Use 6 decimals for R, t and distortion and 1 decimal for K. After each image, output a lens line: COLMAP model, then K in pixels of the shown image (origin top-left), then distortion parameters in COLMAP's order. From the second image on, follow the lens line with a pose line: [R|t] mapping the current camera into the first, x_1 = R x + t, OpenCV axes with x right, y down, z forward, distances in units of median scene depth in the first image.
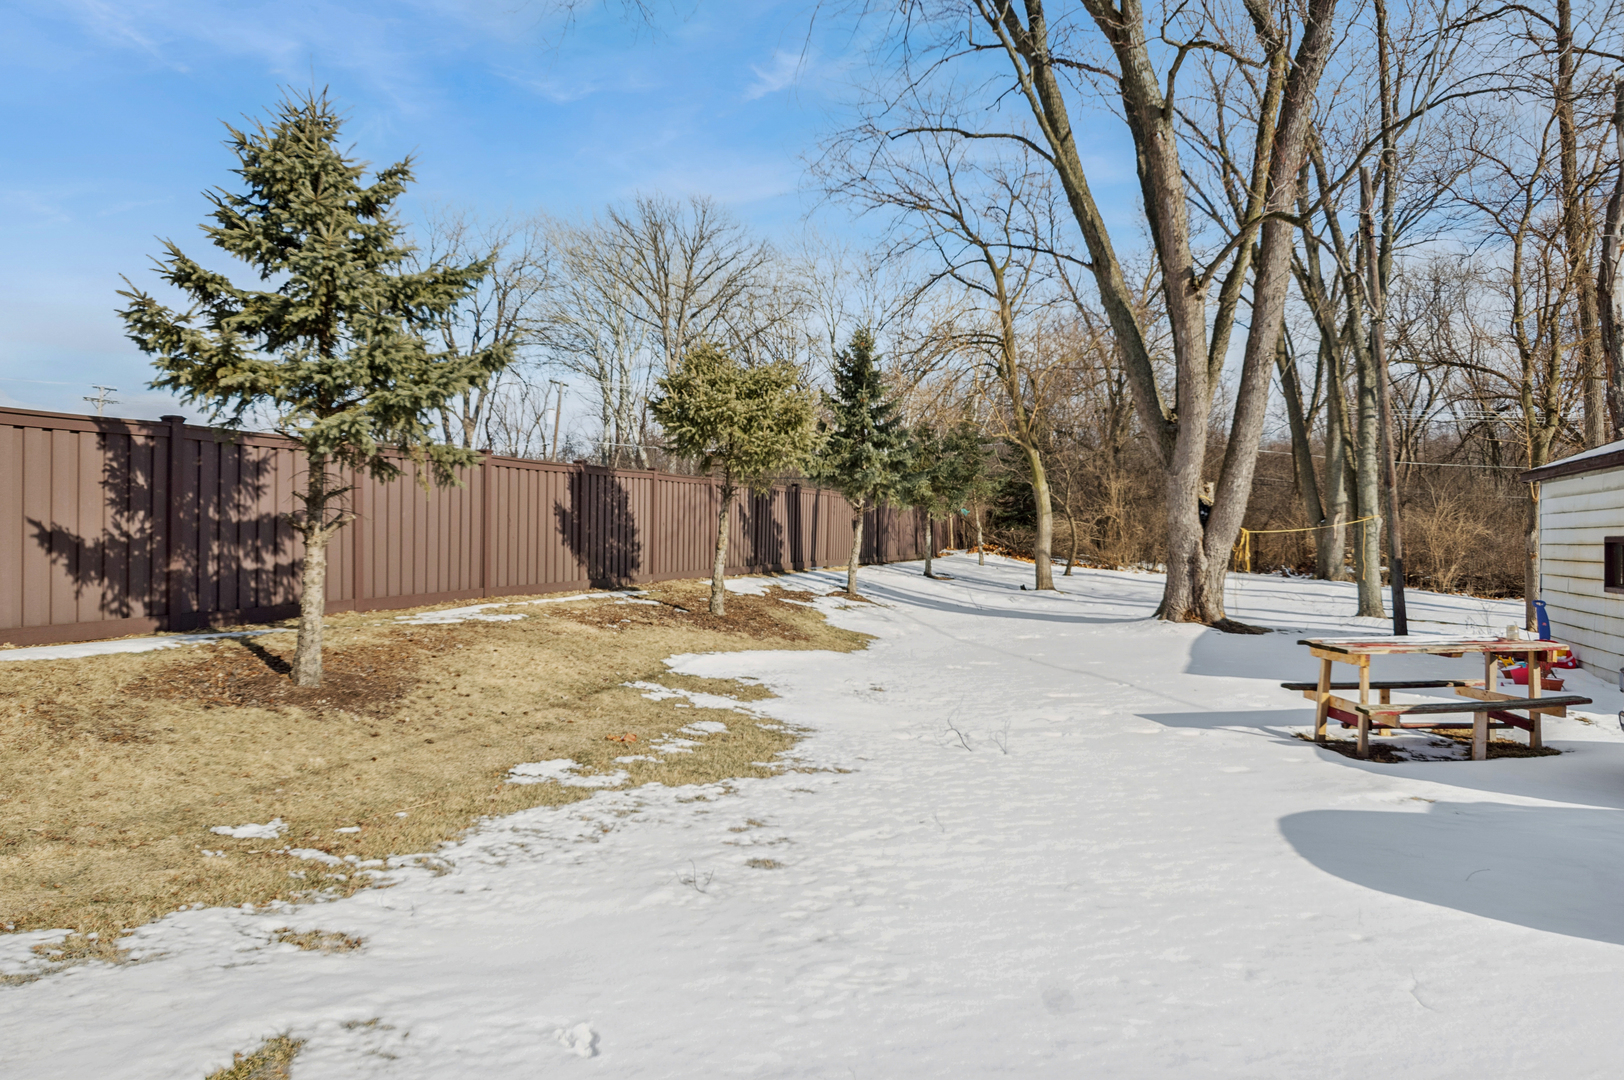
lens RADIAL K [[1193.8, 0, 811.9], [0, 1193.8, 538.6], [0, 0, 1]] dist [0.004946, 0.000935]
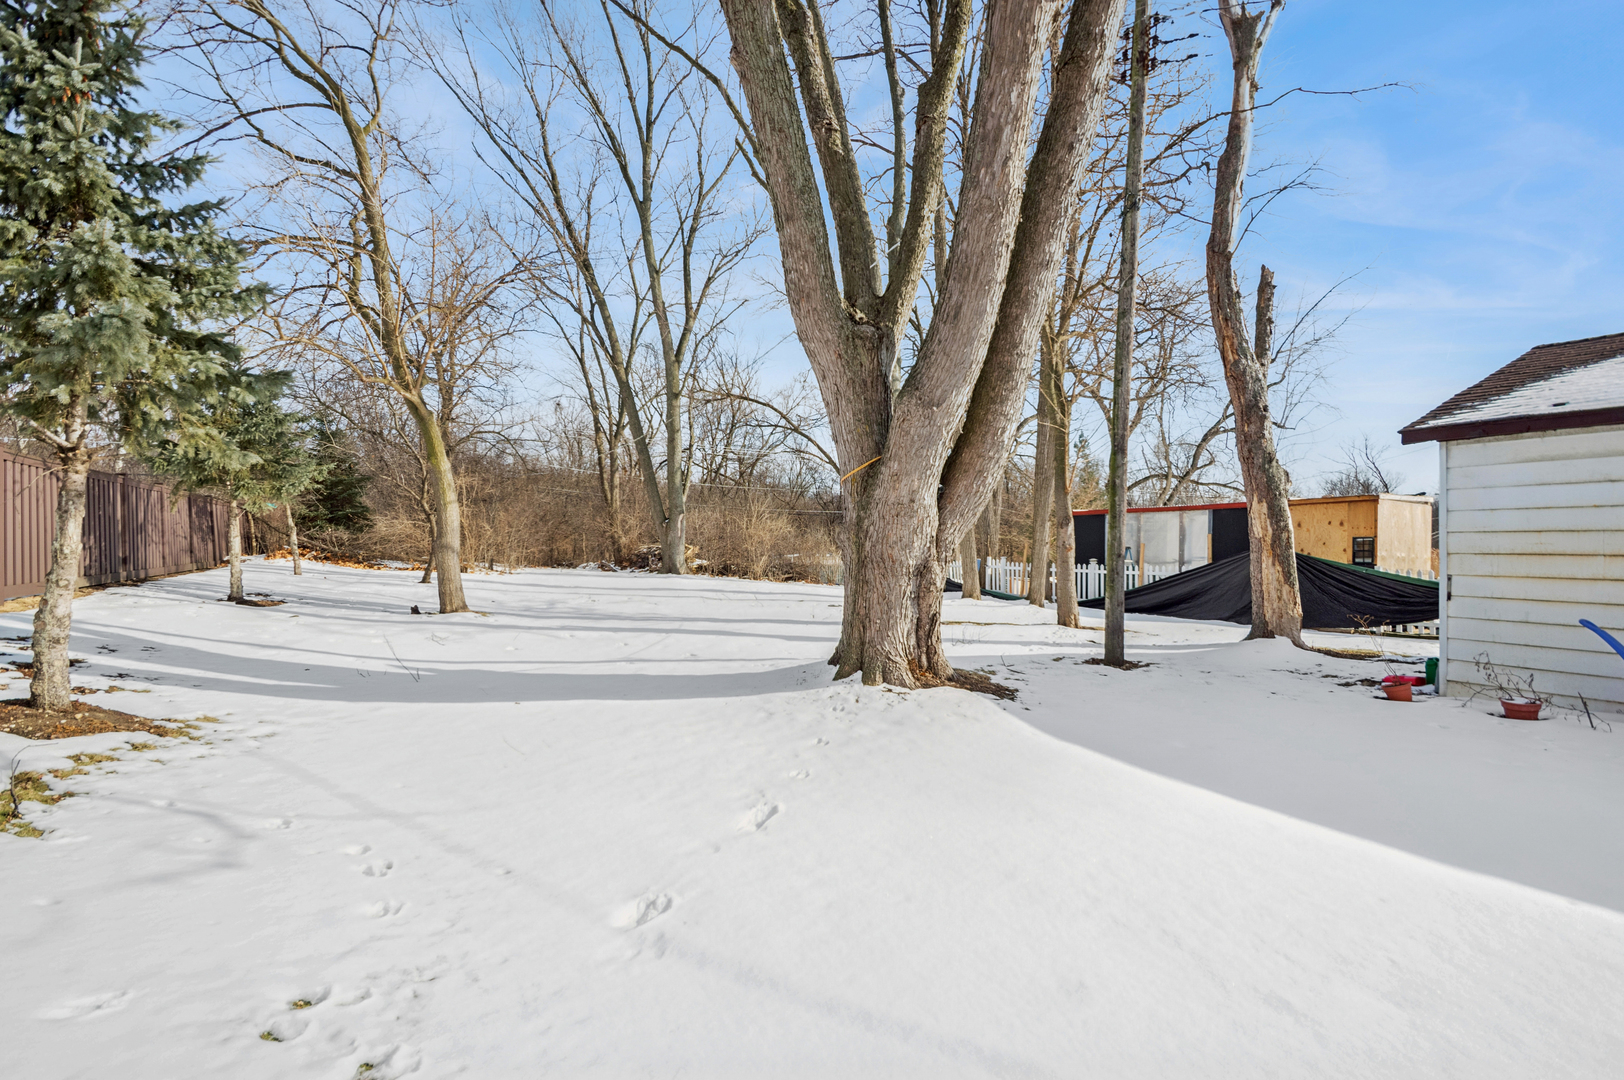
lens RADIAL K [[736.0, 0, 779.0], [0, 736.0, 542.0], [0, 0, 1]] dist [0.018691, -0.000870]
pose [[0.700895, -0.014730, 0.713112, 0.015830], [0.012409, 0.999887, 0.008457, 0.000635], [-0.713156, 0.002921, 0.700999, 0.462962]]
